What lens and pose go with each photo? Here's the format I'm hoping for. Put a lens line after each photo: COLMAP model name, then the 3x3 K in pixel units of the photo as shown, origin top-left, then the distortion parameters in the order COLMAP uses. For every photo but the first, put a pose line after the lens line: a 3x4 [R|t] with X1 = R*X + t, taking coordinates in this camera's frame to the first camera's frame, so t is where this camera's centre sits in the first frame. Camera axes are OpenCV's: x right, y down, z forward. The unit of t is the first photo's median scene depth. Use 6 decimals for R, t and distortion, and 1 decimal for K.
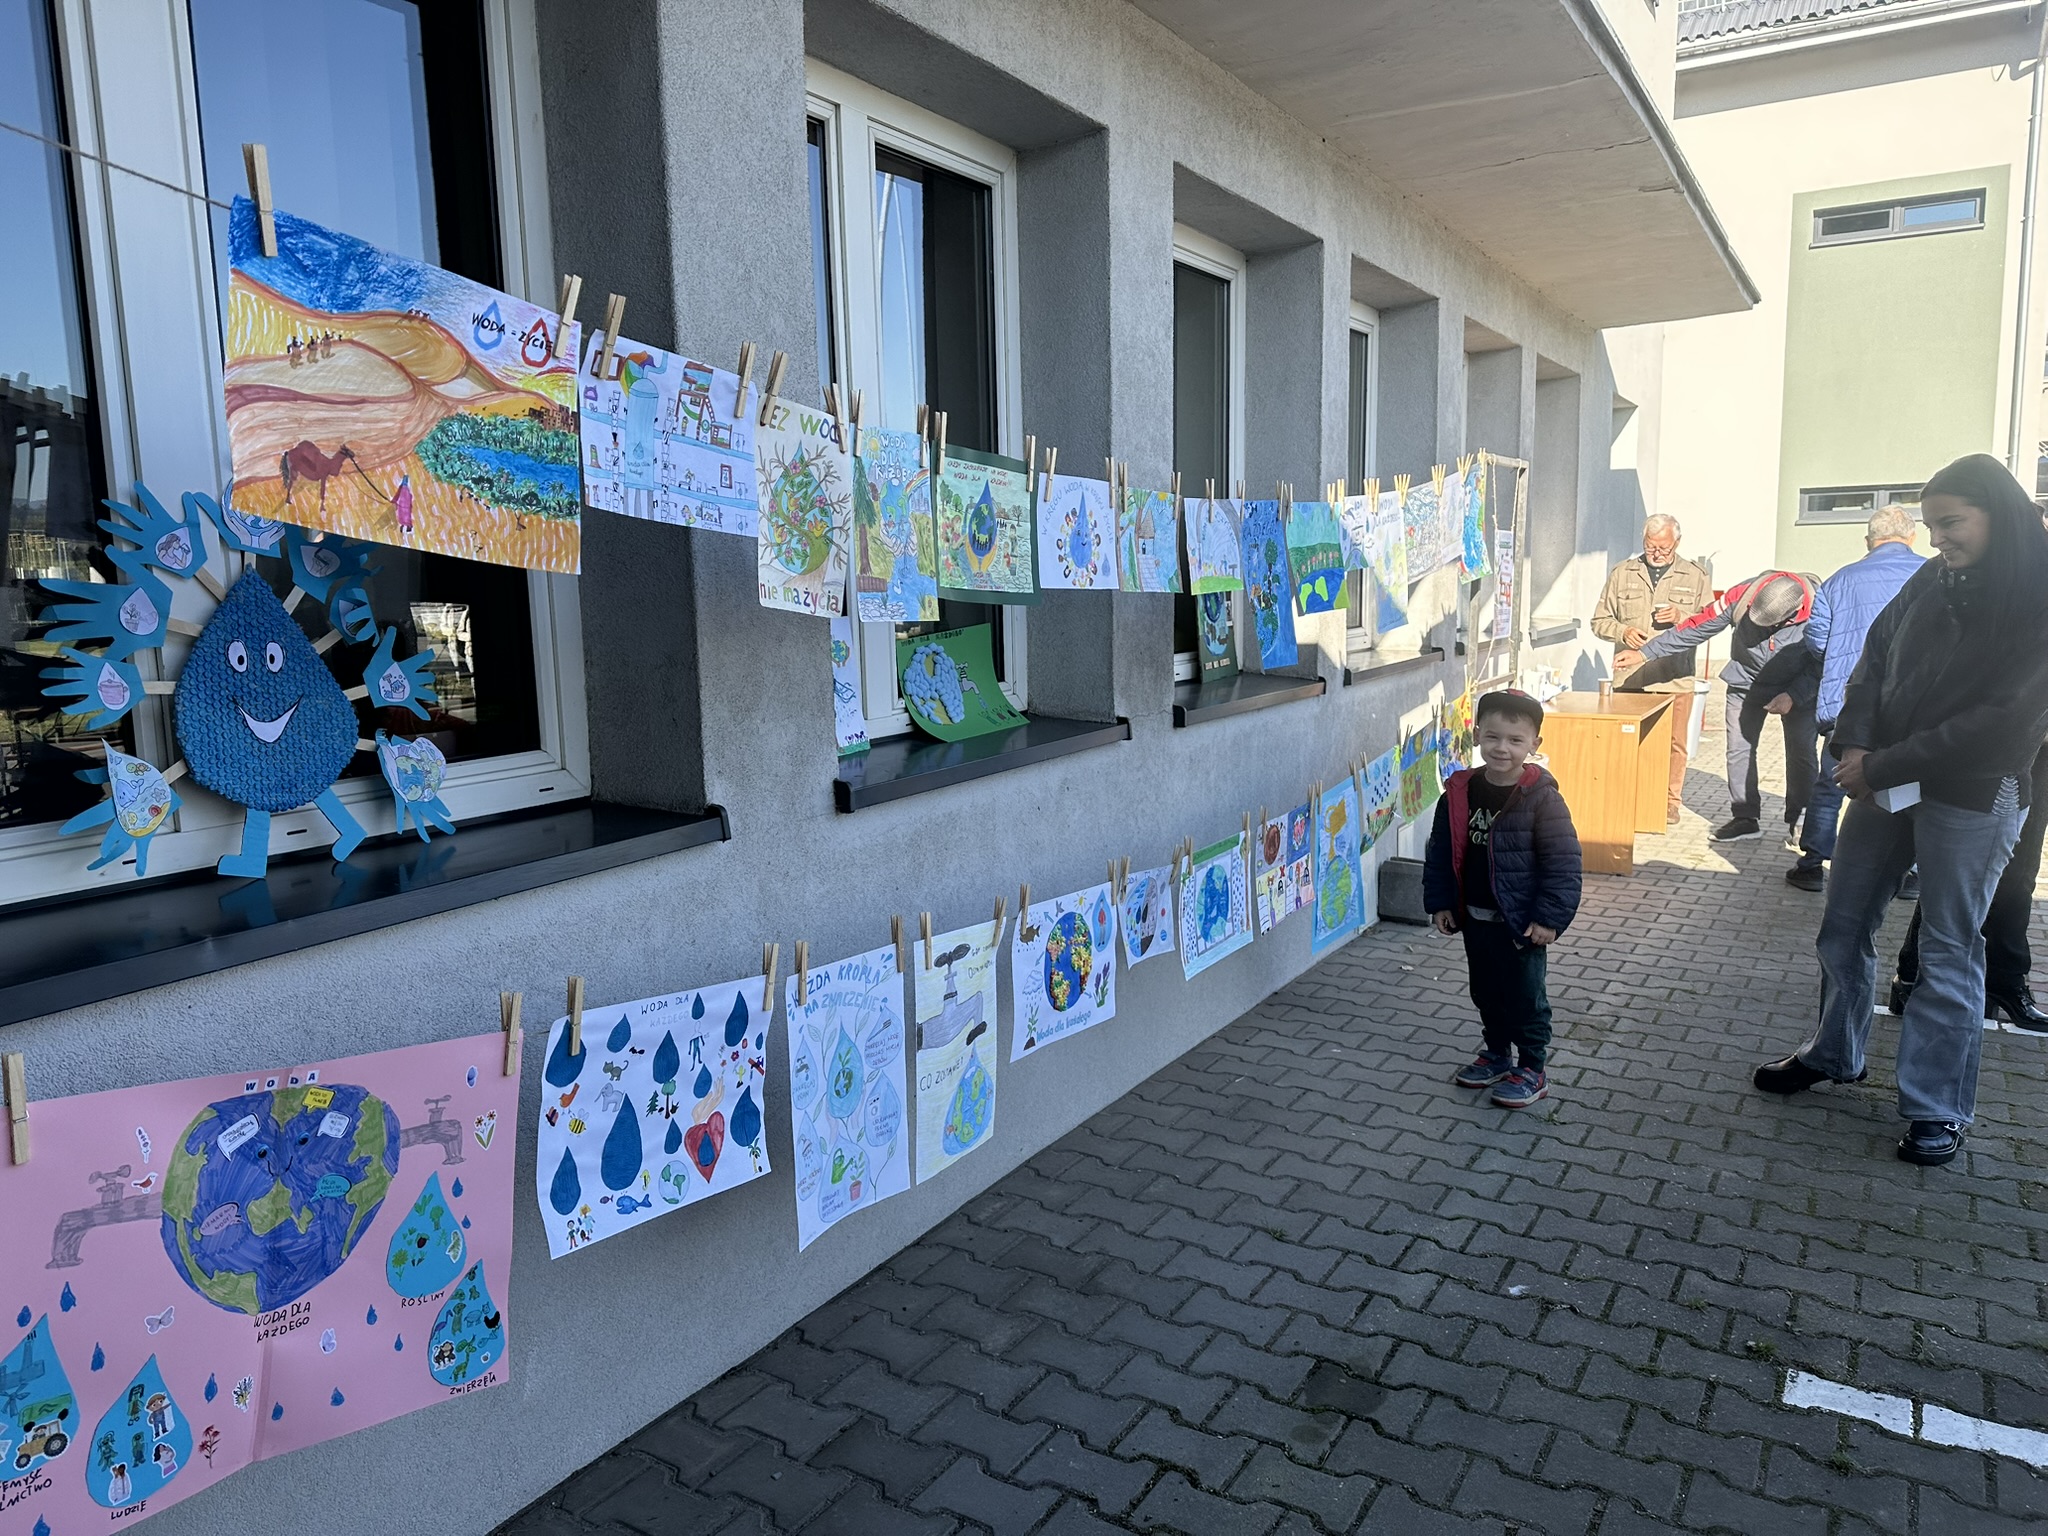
lens RADIAL K [[1423.9, 0, 1024.0], [0, 1423.9, 768.0], [0, 0, 1]] dist [0.191845, -0.169885]
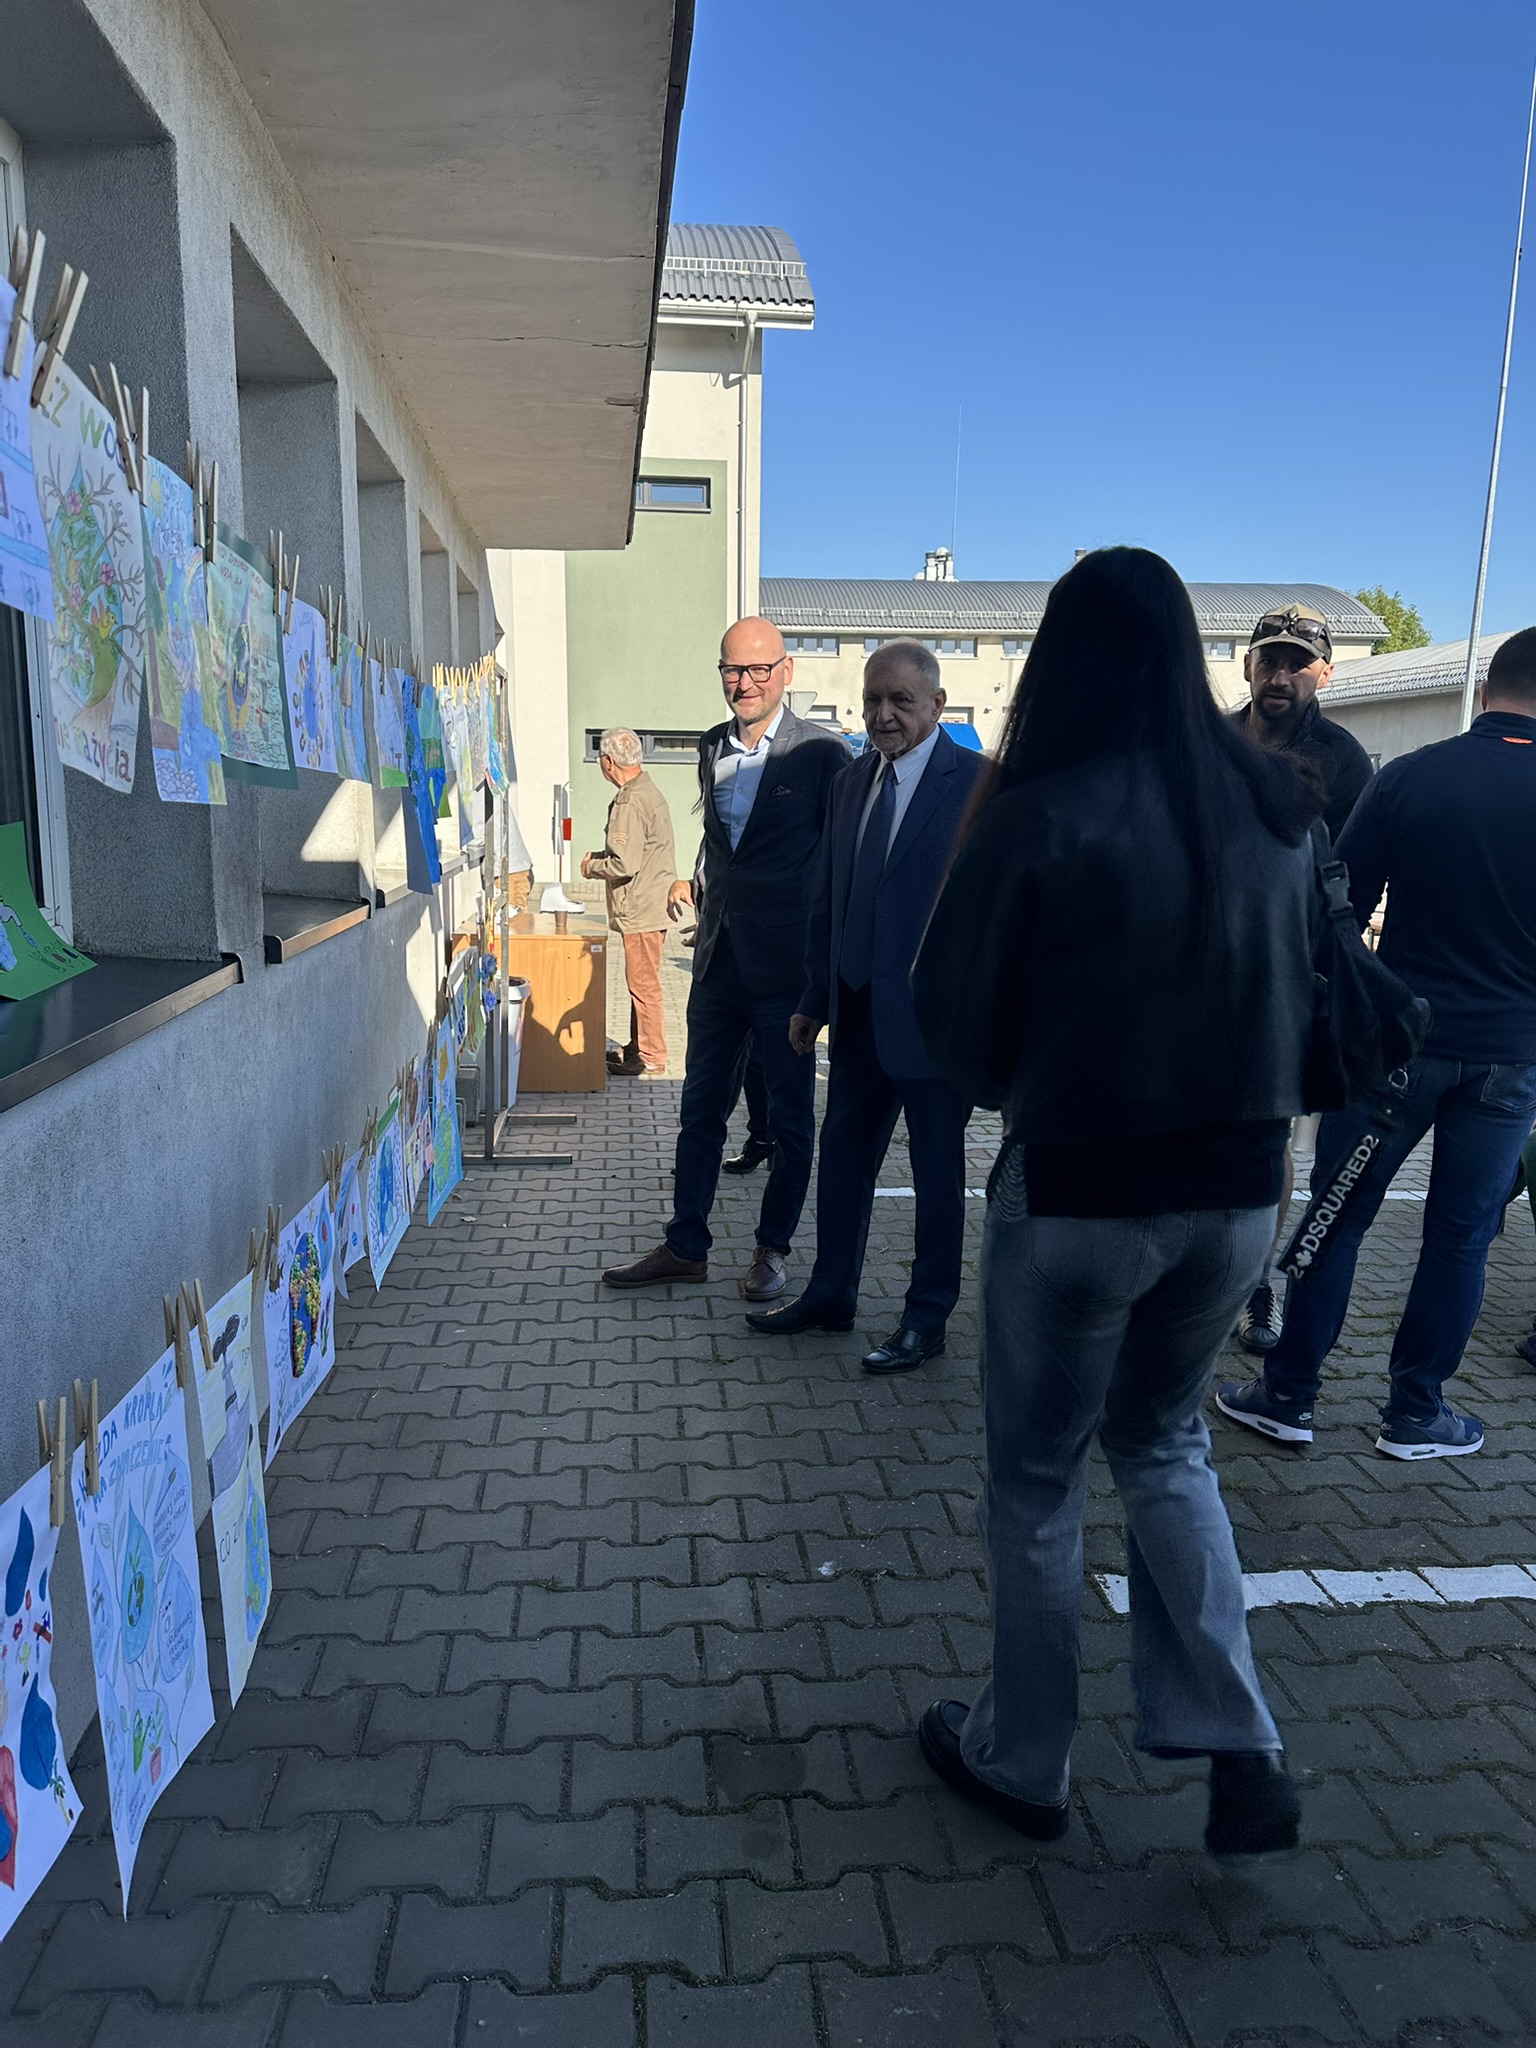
lens RADIAL K [[1427.0, 0, 699.7], [0, 1427.0, 1019.4], [0, 0, 1]] dist [0.084278, -0.091445]
pose [[0.811704, -0.069008, 0.579978, -0.206073], [0.057631, 0.997613, 0.038042, -0.018763], [-0.581219, 0.002546, 0.813743, 0.305284]]
